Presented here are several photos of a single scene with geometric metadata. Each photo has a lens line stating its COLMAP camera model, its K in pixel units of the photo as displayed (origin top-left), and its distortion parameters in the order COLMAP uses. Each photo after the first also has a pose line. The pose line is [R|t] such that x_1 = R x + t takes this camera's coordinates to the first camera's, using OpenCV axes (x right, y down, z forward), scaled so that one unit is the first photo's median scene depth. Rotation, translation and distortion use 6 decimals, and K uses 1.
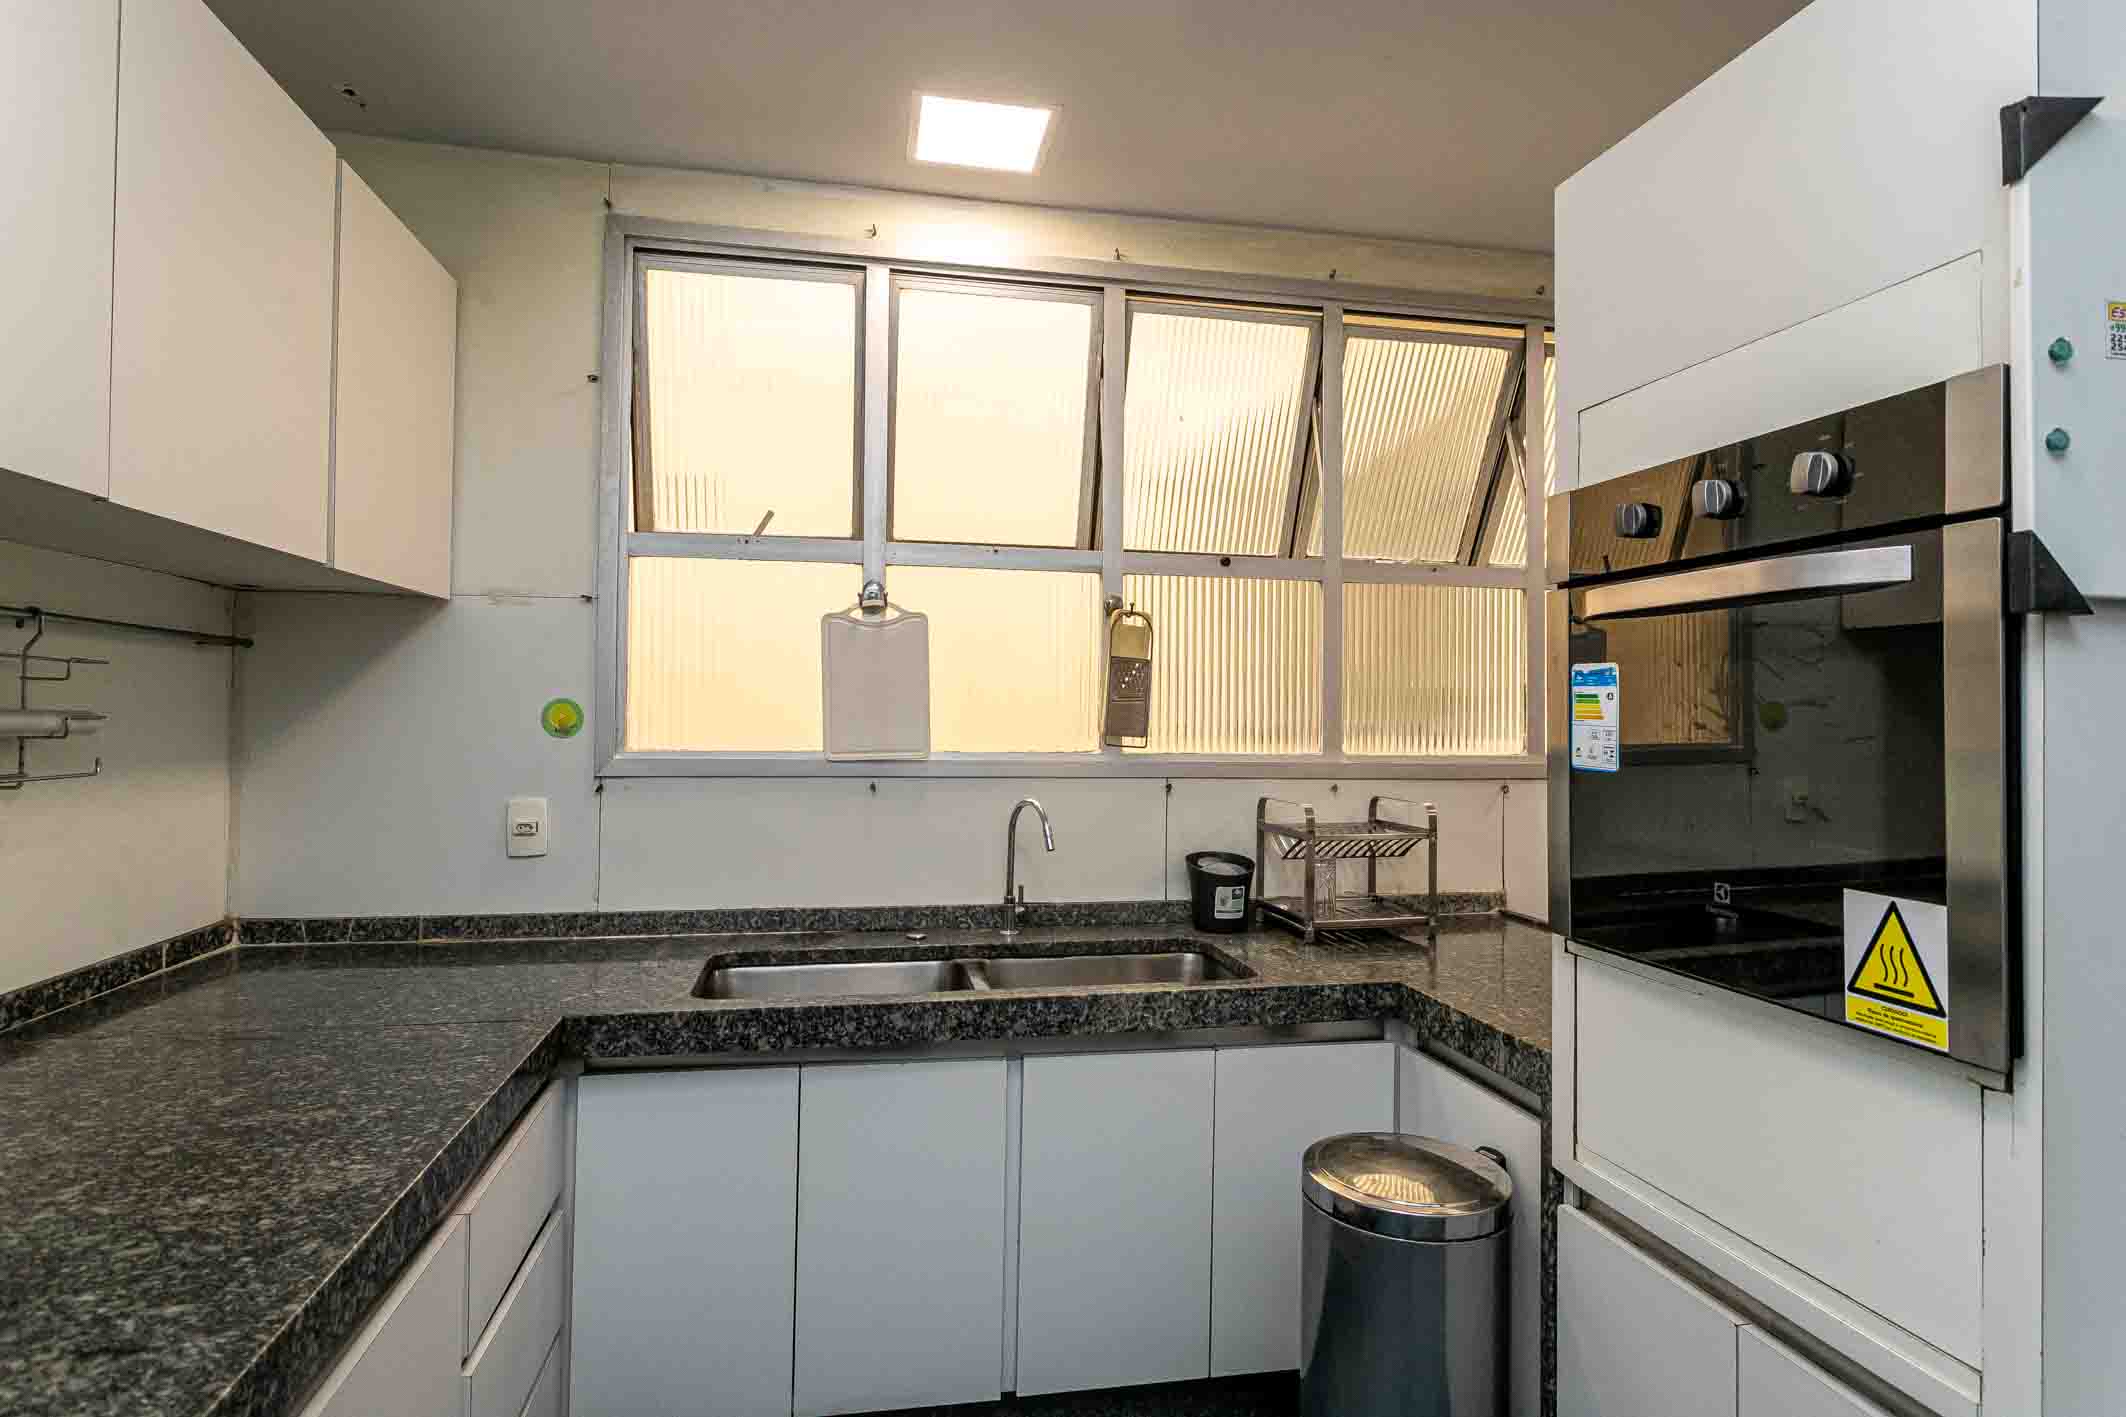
lens RADIAL K [[1112.3, 0, 1061.7], [0, 1112.3, 696.0], [0, 0, 1]] dist [0.001749, 0.001843]
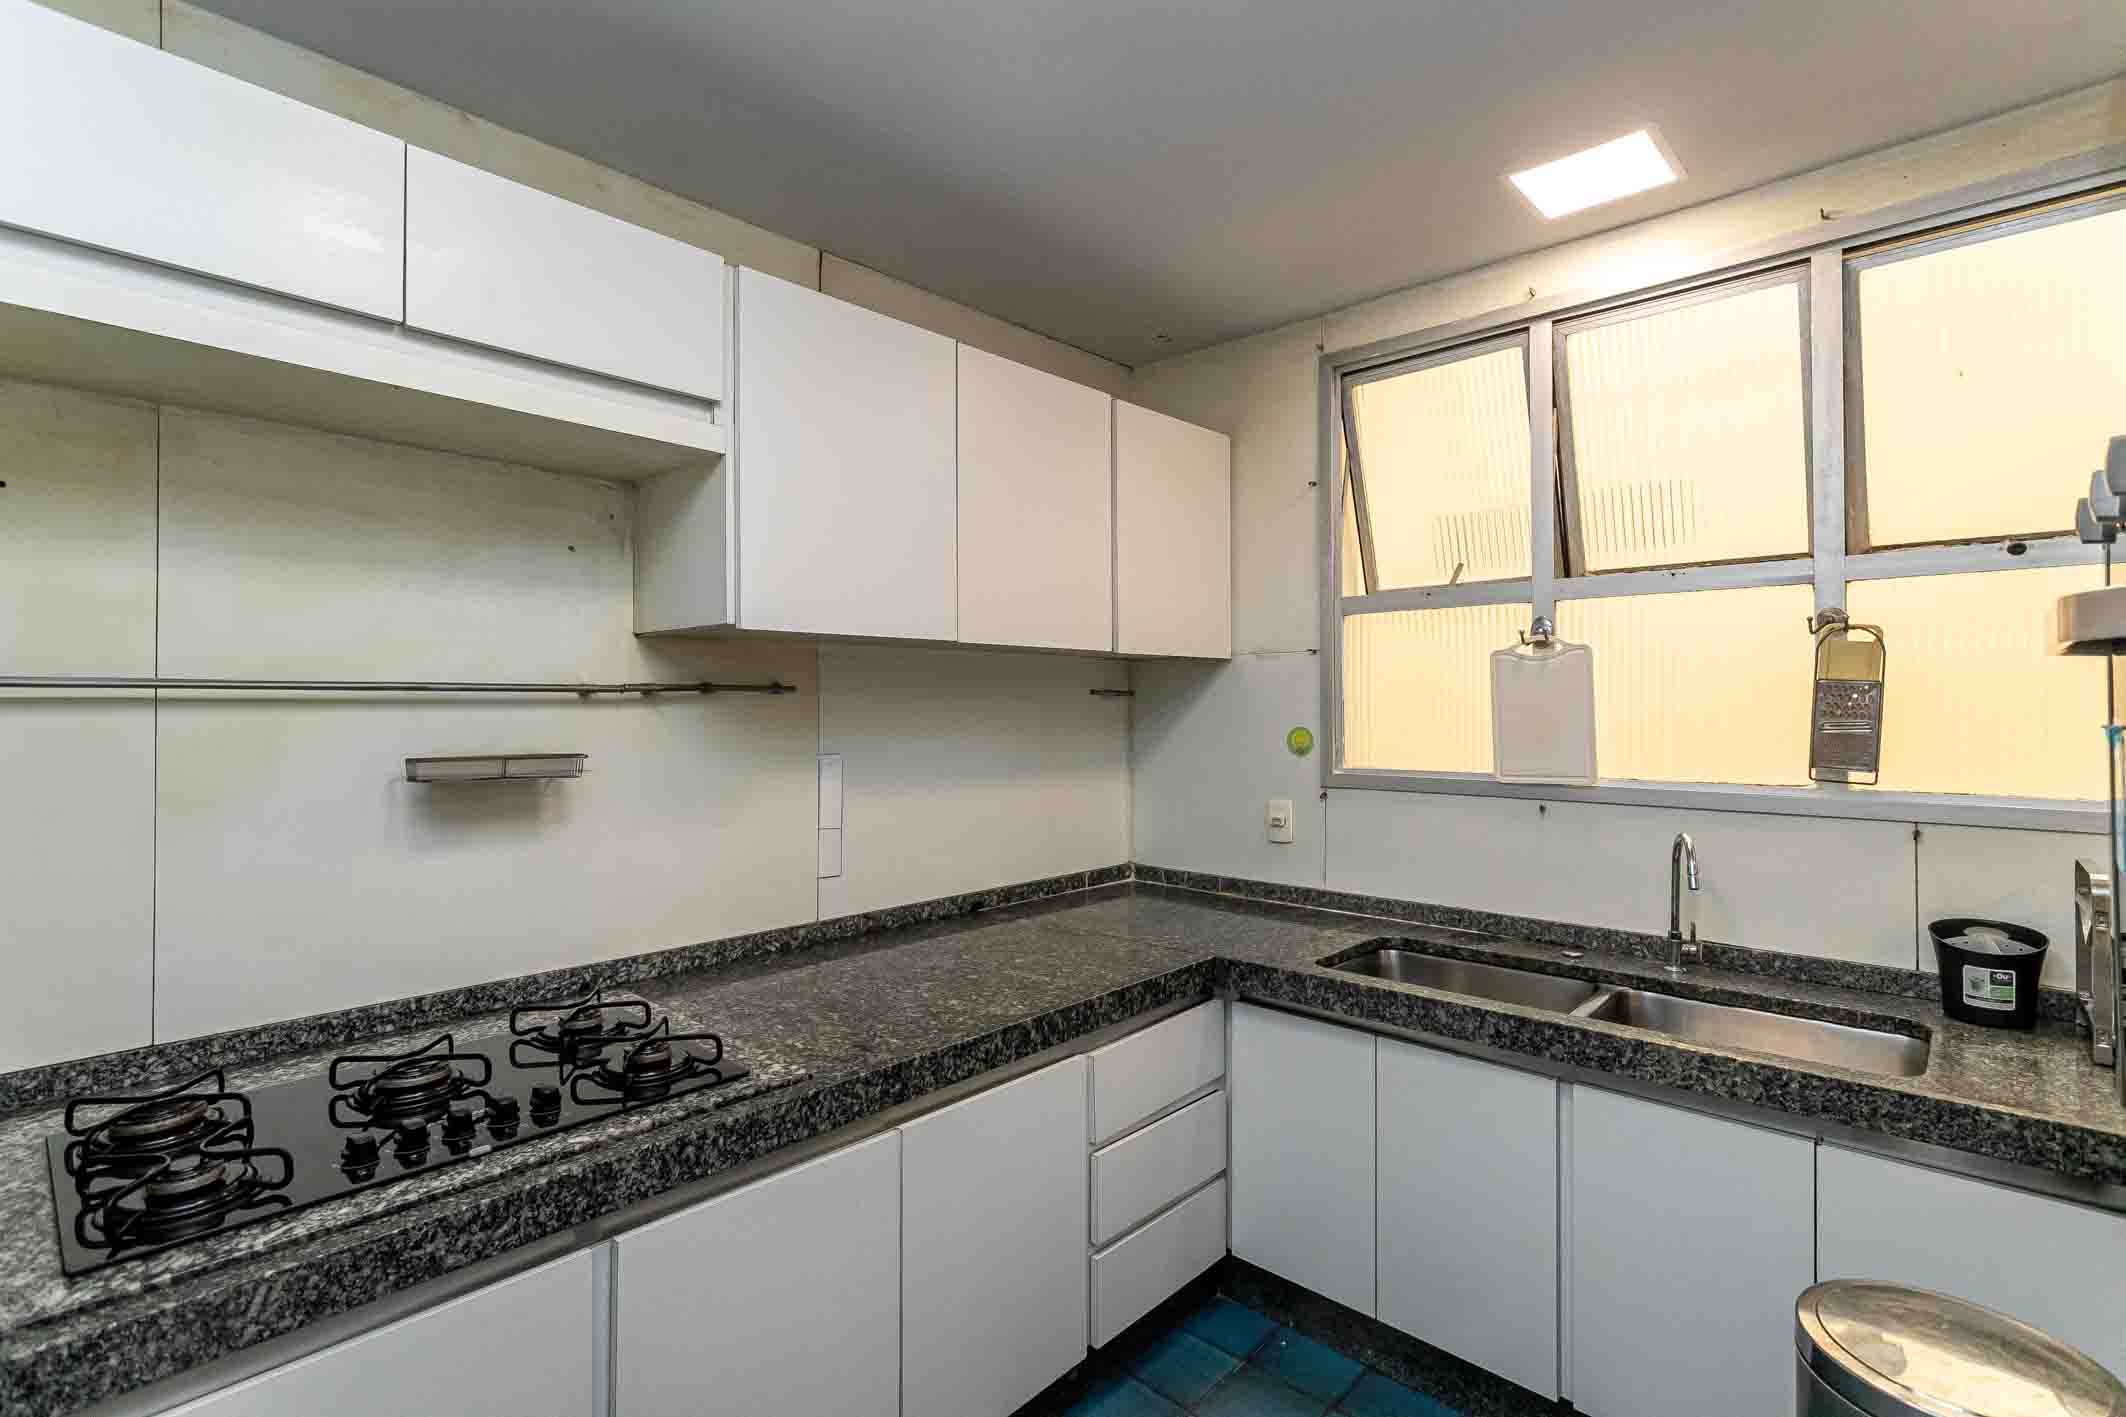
lens RADIAL K [[1019.8, 0, 1064.2], [0, 1019.8, 694.2], [0, 0, 1]] dist [0.003723, 0.003968]
pose [[0.582378, -0.020791, -0.812652, 0.370727], [0.025885, 0.999640, -0.007025, -0.034678], [0.812506, -0.016945, 0.582707, 0.049306]]
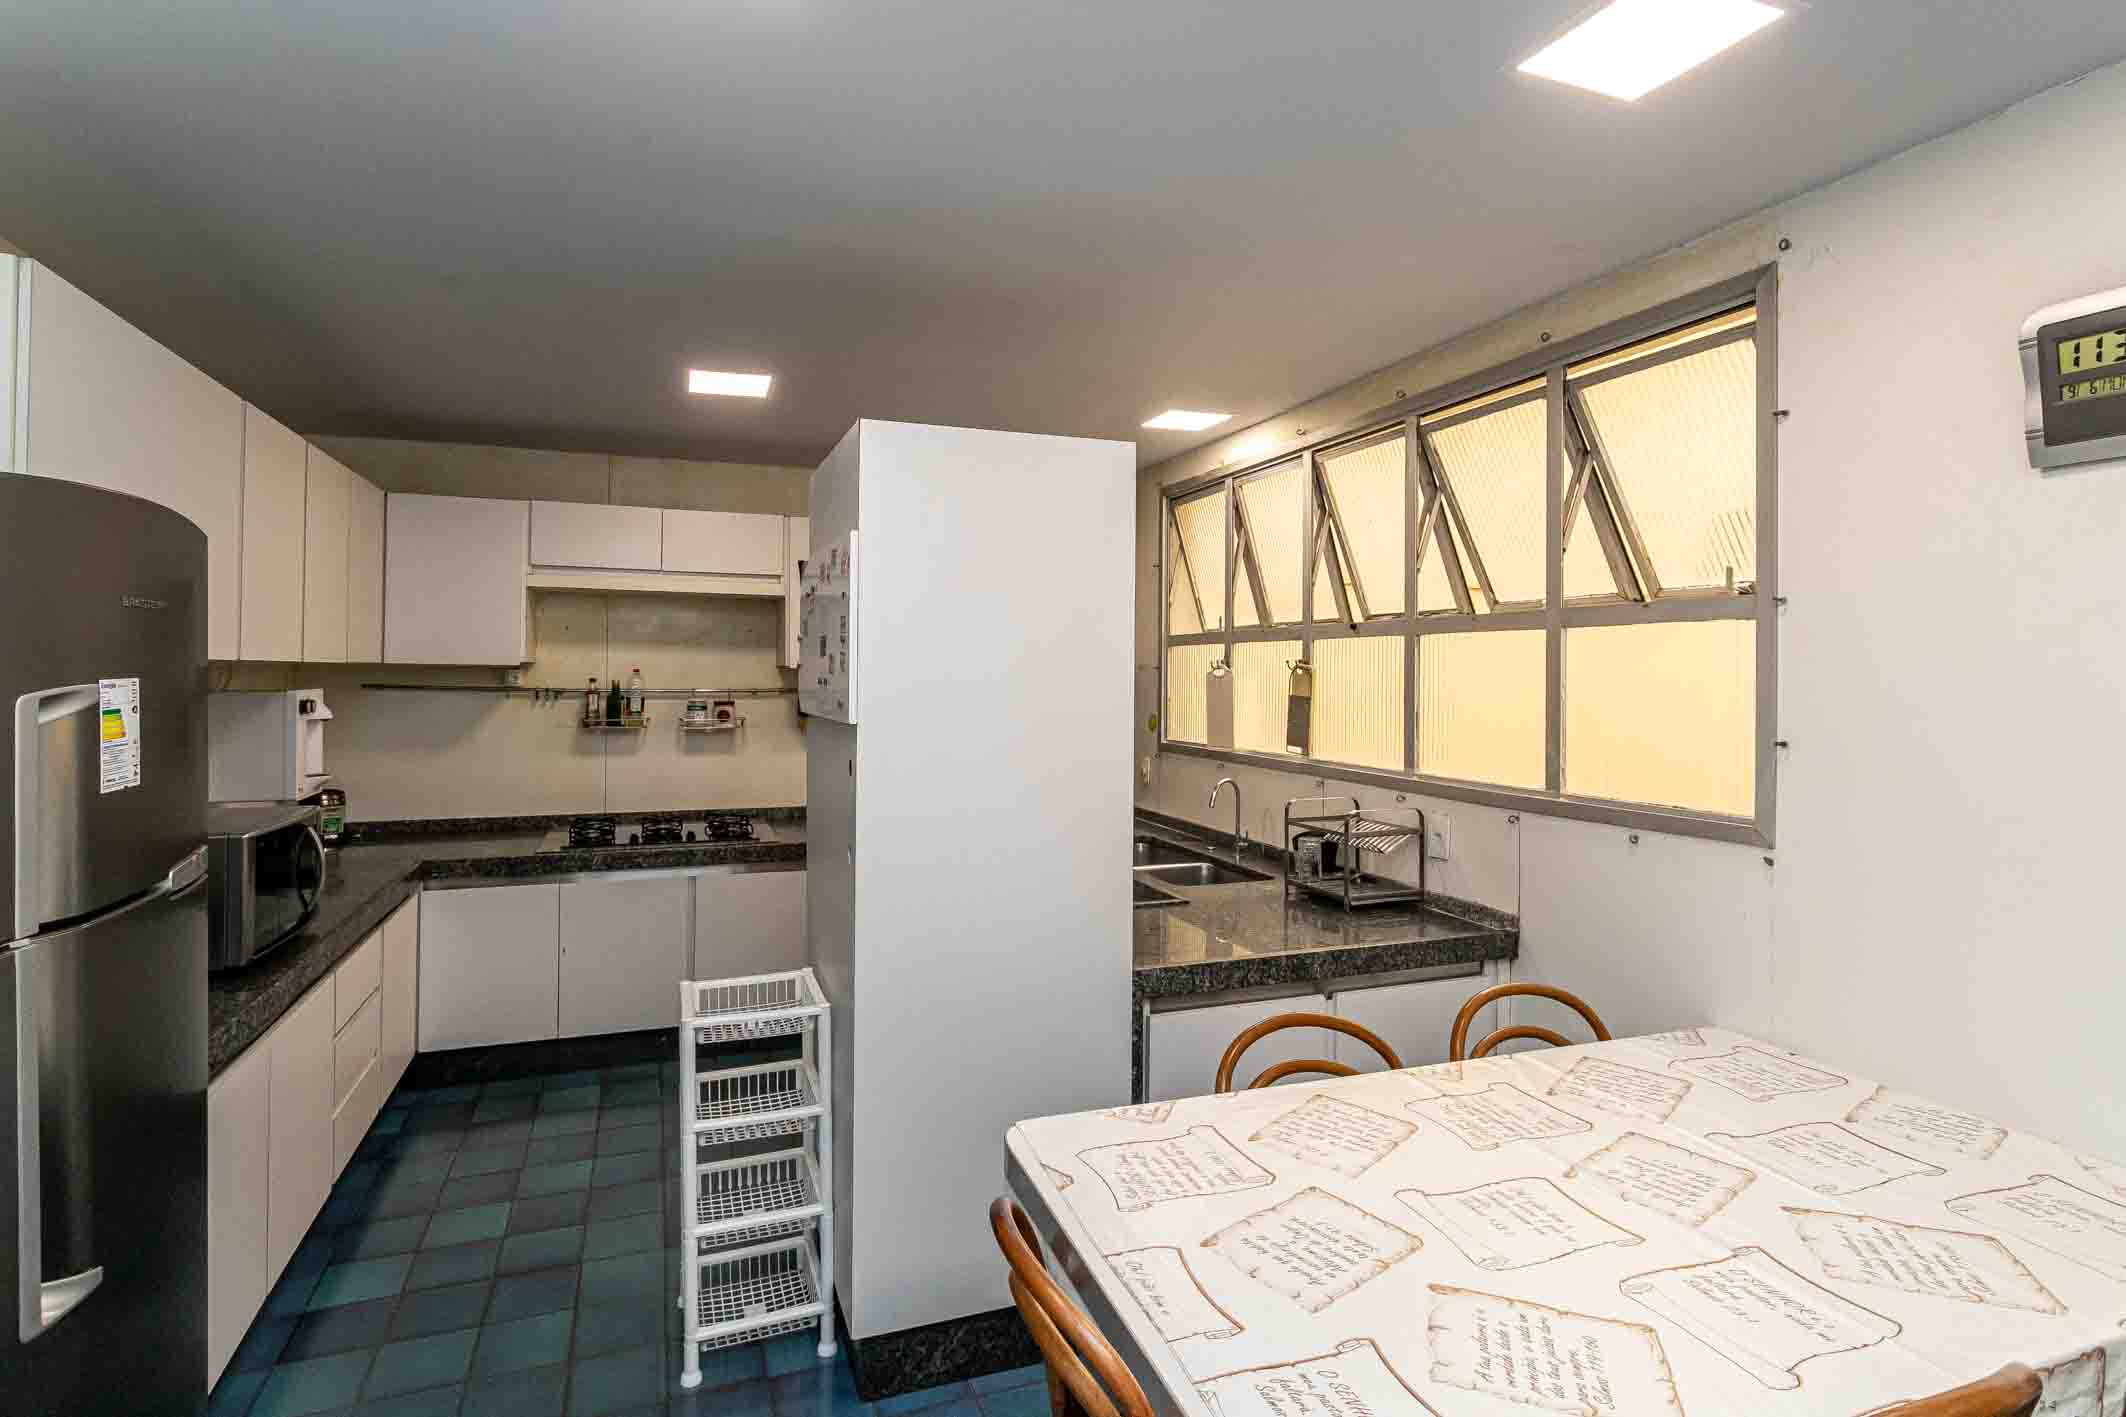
lens RADIAL K [[1069.2, 0, 1040.8], [0, 1069.2, 658.8], [0, 0, 1]] dist [0.007186, -0.002130]
pose [[0.150971, -0.023591, -0.988257, 1.558637], [0.017137, 0.999627, -0.021244, -0.063328], [0.988390, -0.013729, 0.151319, 0.446323]]
